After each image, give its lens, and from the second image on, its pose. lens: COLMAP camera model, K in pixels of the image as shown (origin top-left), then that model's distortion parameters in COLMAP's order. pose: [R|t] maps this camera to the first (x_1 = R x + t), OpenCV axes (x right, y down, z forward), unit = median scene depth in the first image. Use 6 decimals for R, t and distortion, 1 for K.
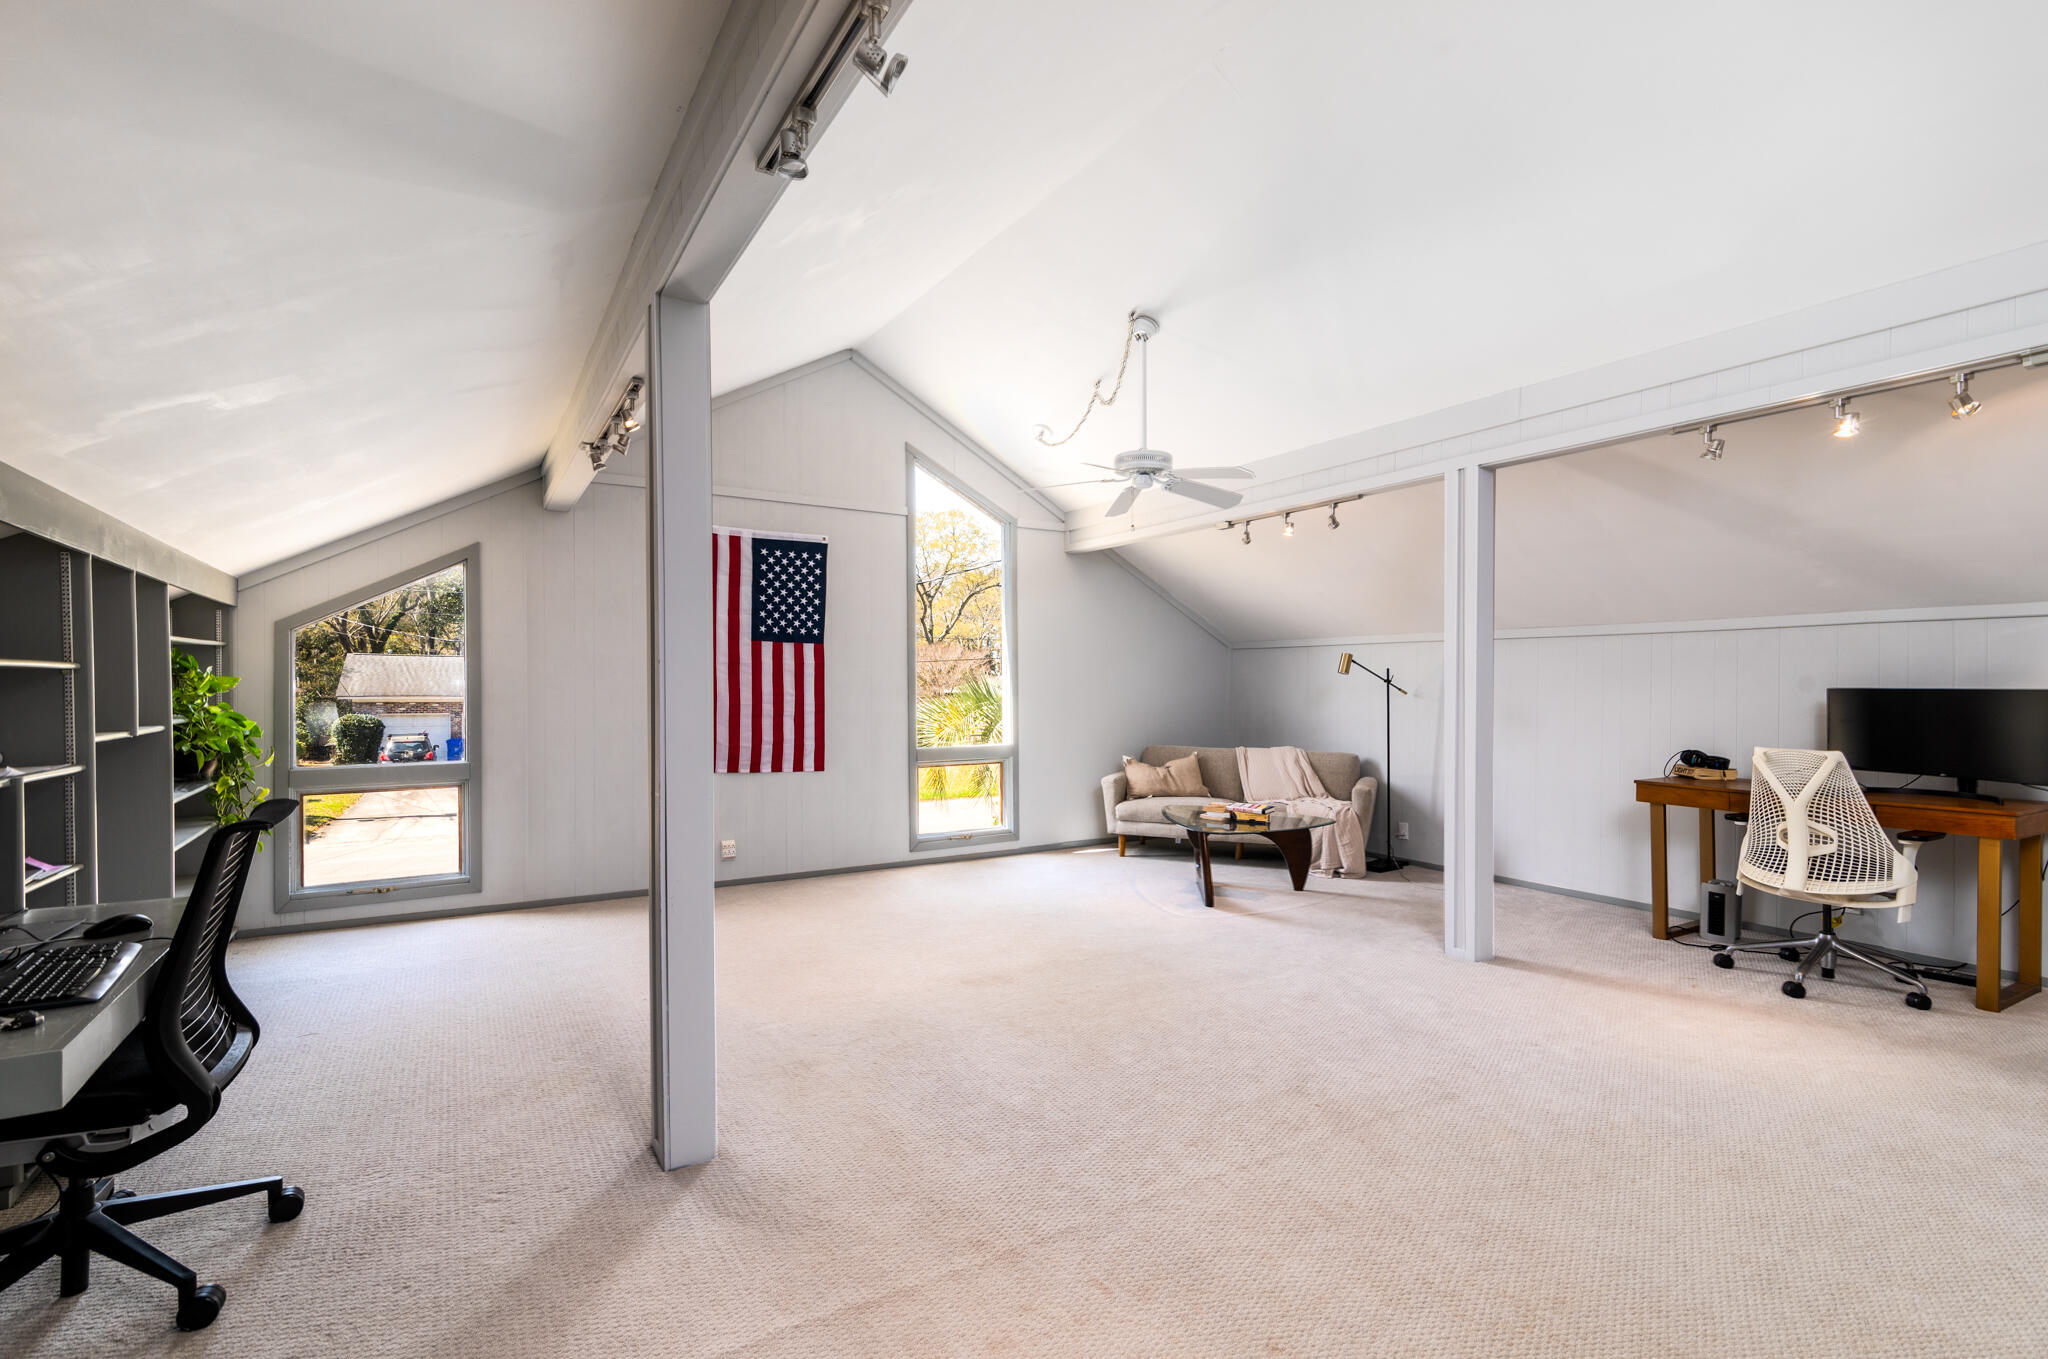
lens RADIAL K [[920.3, 0, 1021.7], [0, 920.3, 688.8], [0, 0, 1]] dist [0.013062, -0.000845]
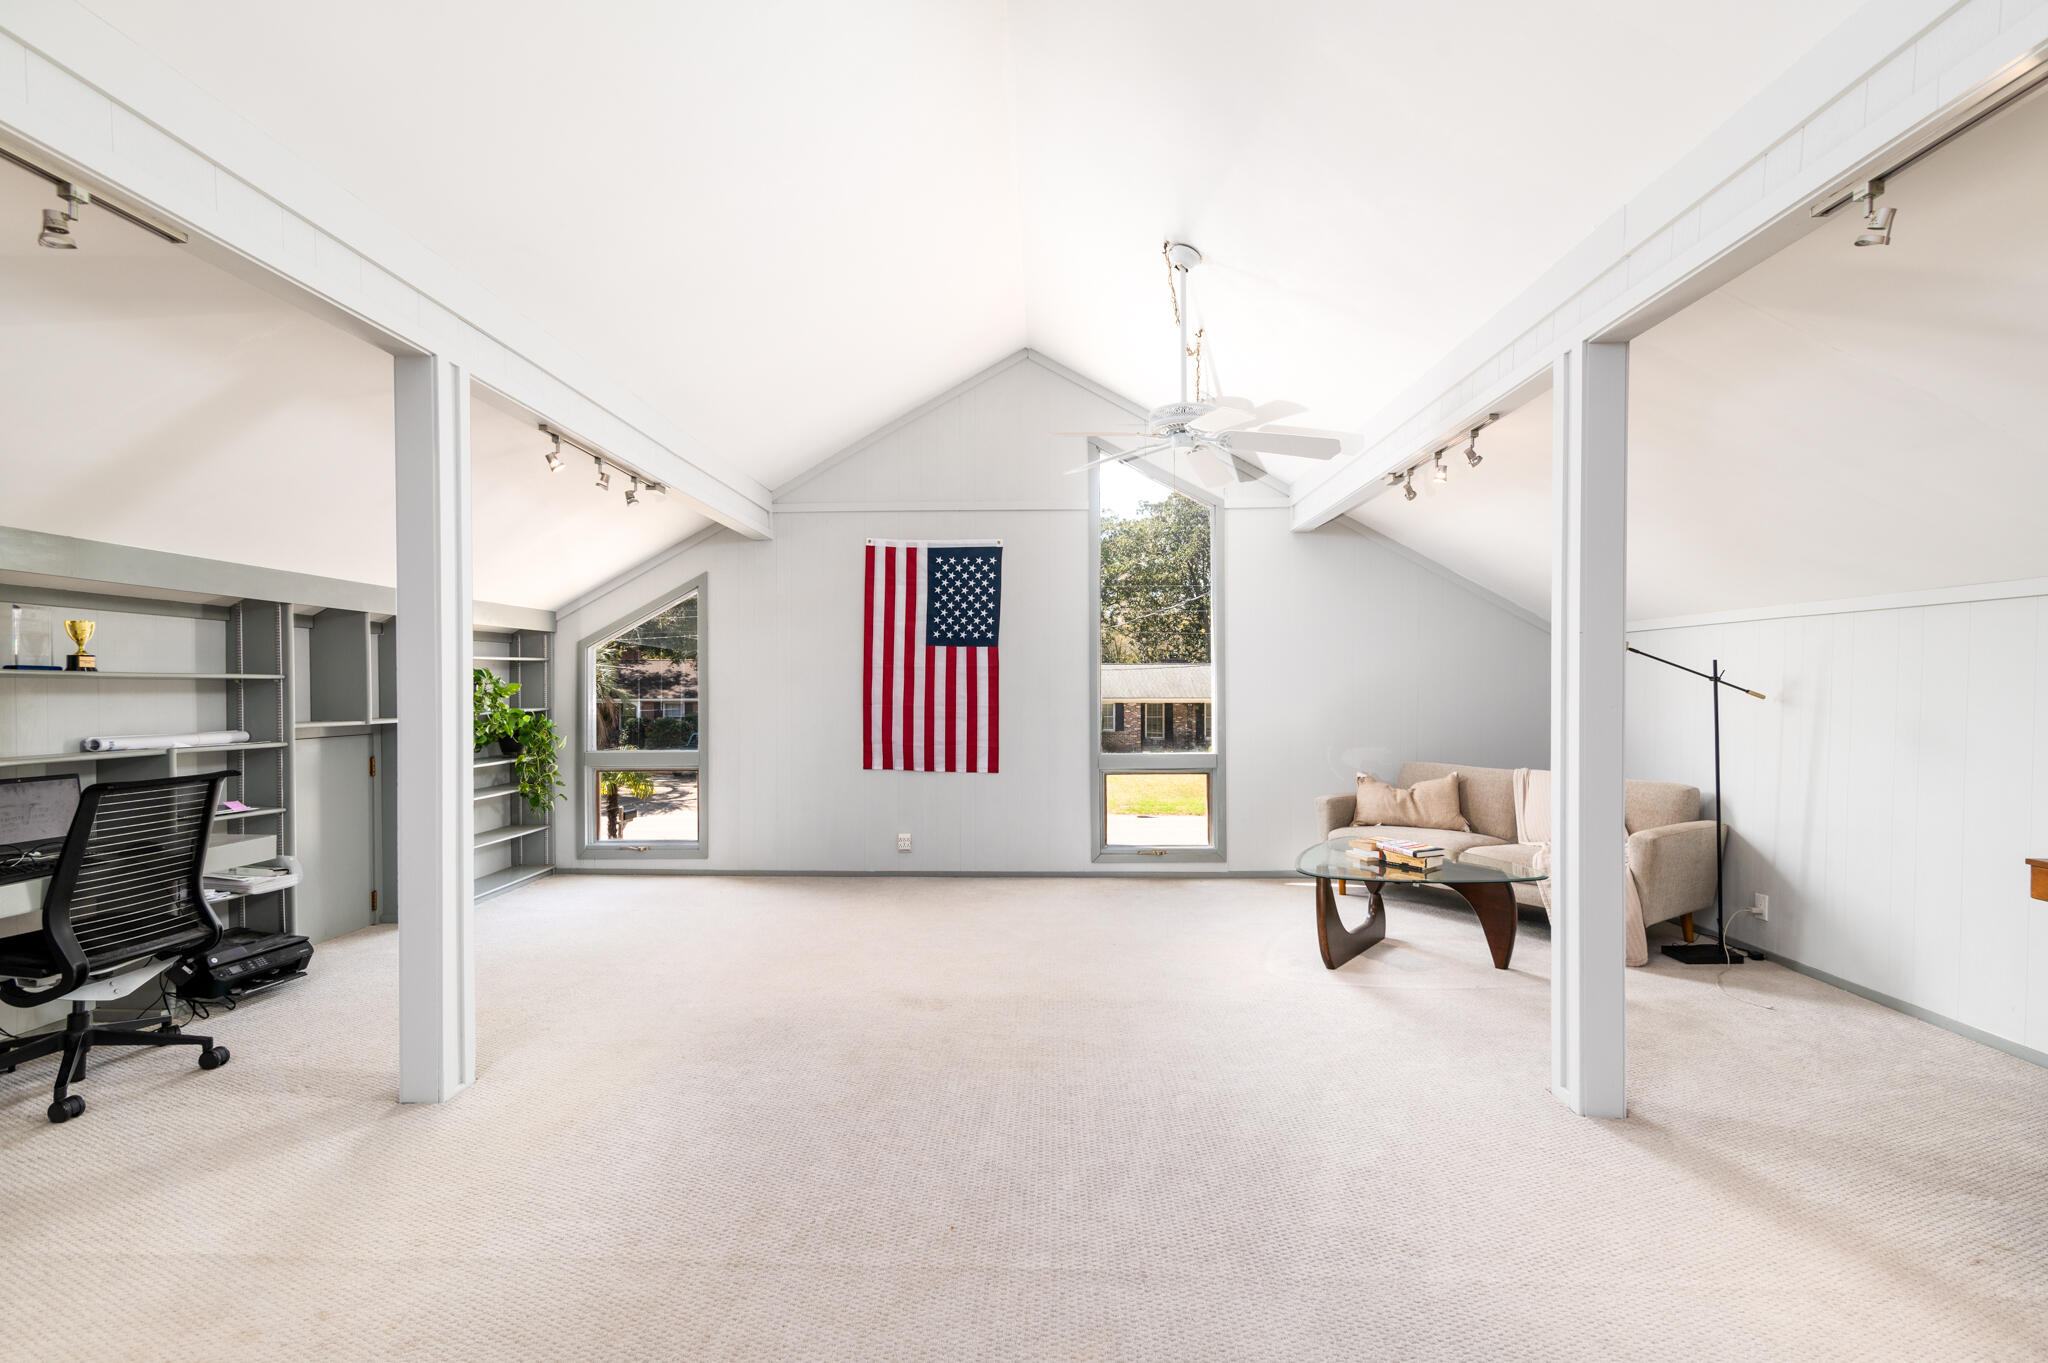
lens RADIAL K [[920.3, 0, 1027.1], [0, 920.3, 686.8], [0, 0, 1]] dist [0.013062, -0.000845]
pose [[0.837598, -0.003767, -0.546275, 0.370121], [0.001023, 0.999985, -0.005328, 0.000544], [0.546287, 0.003904, 0.837589, 0.177771]]
